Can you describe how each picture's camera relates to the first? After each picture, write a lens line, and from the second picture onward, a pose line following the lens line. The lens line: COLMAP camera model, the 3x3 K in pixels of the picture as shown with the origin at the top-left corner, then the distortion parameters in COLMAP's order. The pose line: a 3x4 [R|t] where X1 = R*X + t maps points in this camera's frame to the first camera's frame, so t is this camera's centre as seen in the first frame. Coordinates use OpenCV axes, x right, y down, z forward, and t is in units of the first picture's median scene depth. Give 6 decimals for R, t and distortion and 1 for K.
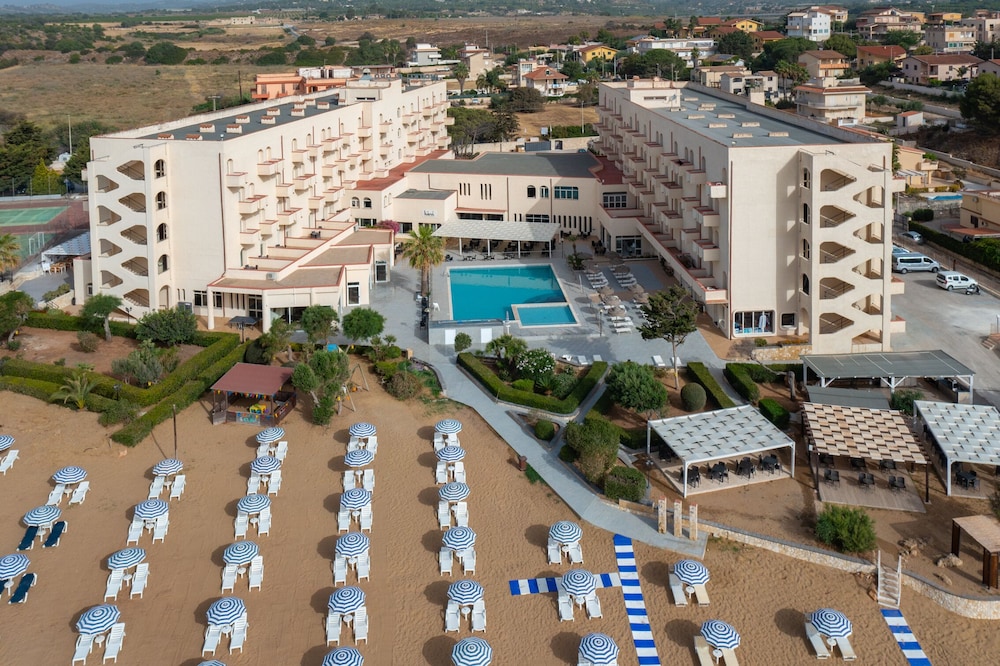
lens RADIAL K [[849.9, 0, 551.2], [0, 849.9, 77.8], [0, 0, 1]] dist [-0.007387, 0.003711]
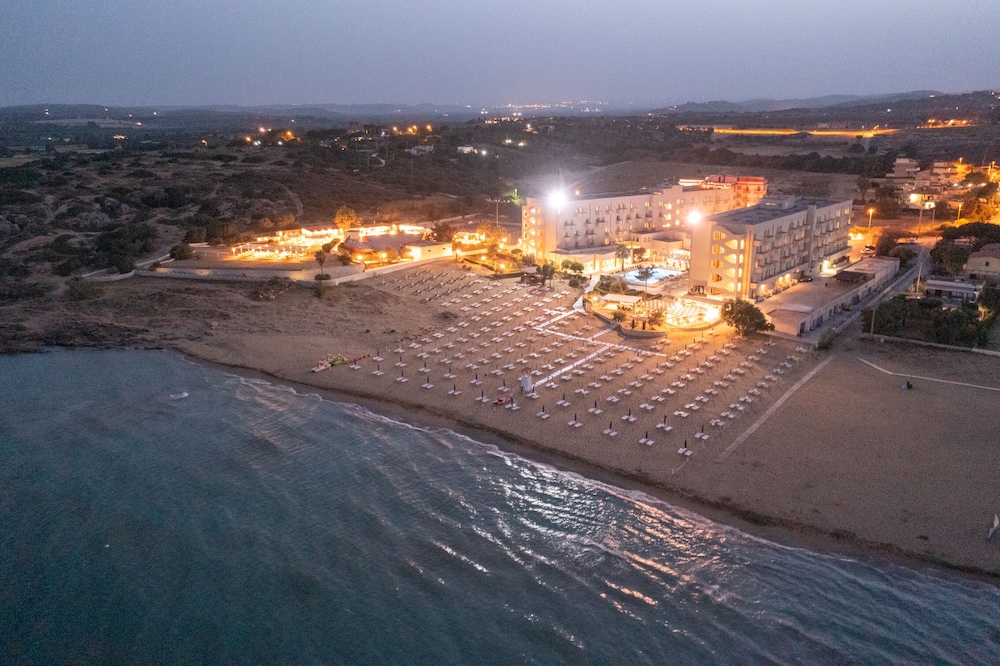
lens RADIAL K [[731.7, 0, 505.1], [0, 731.7, 351.5], [0, 0, 1]] dist [-0.000364, 0.004834]
pose [[0.717866, 0.218786, -0.660910, 0.330641], [-0.058947, 0.965028, 0.255434, -0.015713], [0.693682, -0.144409, 0.705657, -0.249300]]
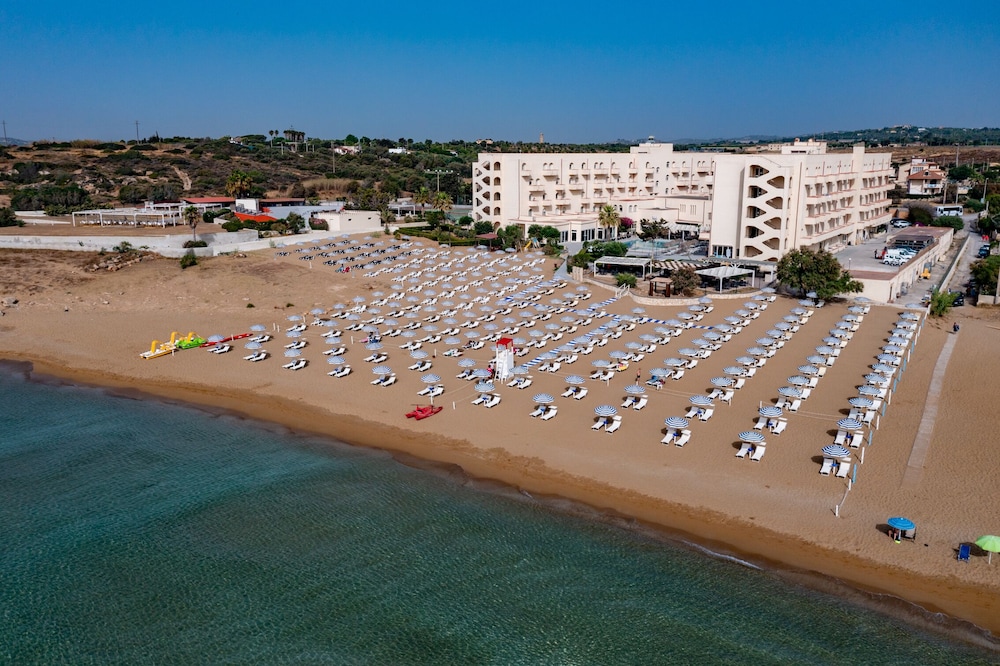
lens RADIAL K [[771.2, 0, 494.4], [0, 771.2, 333.4], [0, 0, 1]] dist [0.000821, 0.001231]
pose [[0.764771, 0.163656, -0.623171, 0.233305], [-0.057724, 0.980717, 0.186713, 0.043730], [0.641712, -0.106821, 0.759471, -0.155654]]
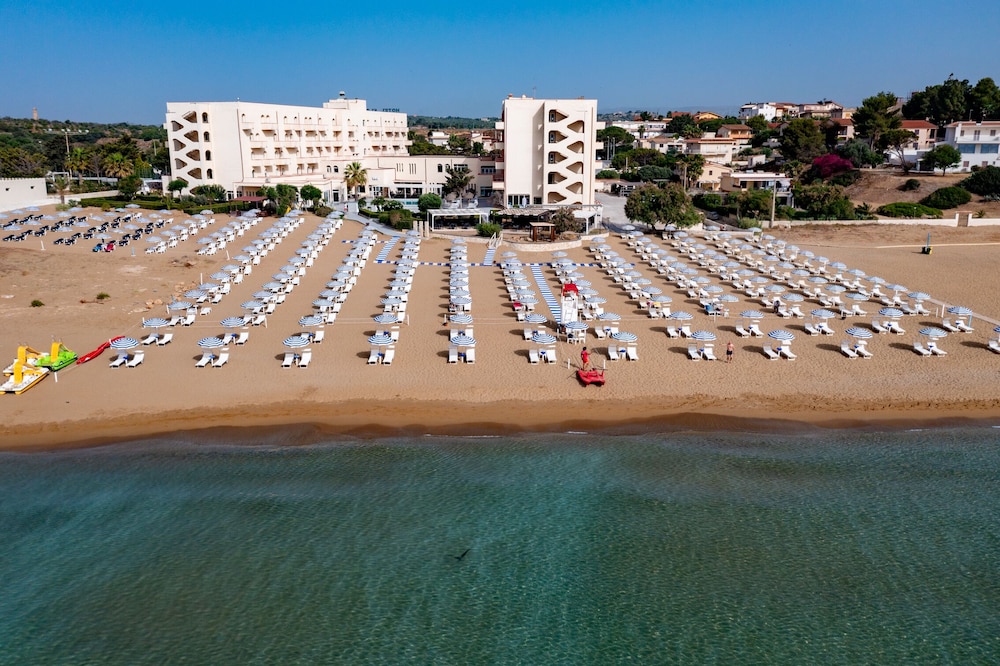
lens RADIAL K [[775.3, 0, 504.8], [0, 775.3, 336.6], [0, 0, 1]] dist [0.000276, 0.003345]
pose [[0.994944, 0.044284, -0.090142, 0.092286], [-0.026798, 0.982056, 0.186677, 0.065537], [0.096791, -0.183317, 0.978277, -0.171406]]
